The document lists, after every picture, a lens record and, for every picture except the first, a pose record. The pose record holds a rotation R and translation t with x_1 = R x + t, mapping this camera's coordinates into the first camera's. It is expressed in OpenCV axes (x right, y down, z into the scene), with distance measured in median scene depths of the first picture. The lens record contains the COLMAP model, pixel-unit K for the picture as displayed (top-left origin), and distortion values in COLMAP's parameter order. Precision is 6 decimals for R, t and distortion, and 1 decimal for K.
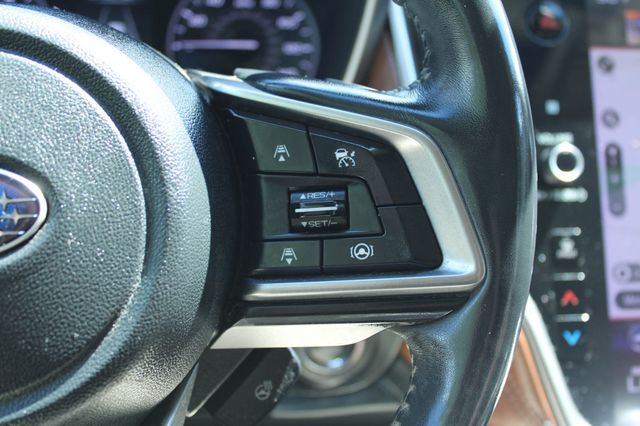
lens RADIAL K [[812.2, 0, 320.0], [0, 812.2, 213.0], [0, 0, 1]] dist [0.005361, 0.004969]
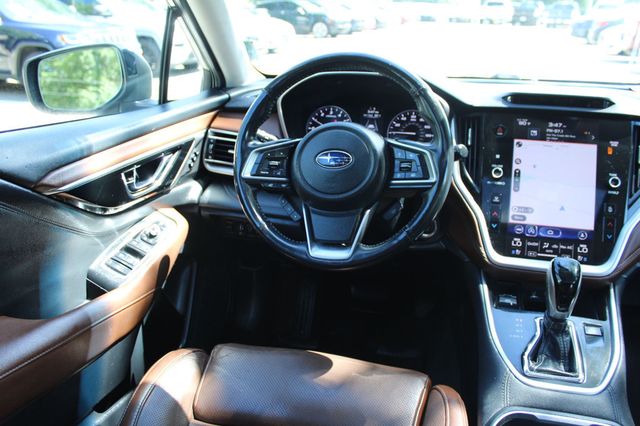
lens RADIAL K [[344.2, 0, 320.0], [0, 344.2, 213.0], [0, 0, 1]] dist [-0.000858, -0.000116]
pose [[0.928084, 0.122275, -0.351724, 0.136211], [-0.113353, 0.992492, 0.045932, 0.114858], [0.354699, -0.002760, 0.934976, -0.557893]]
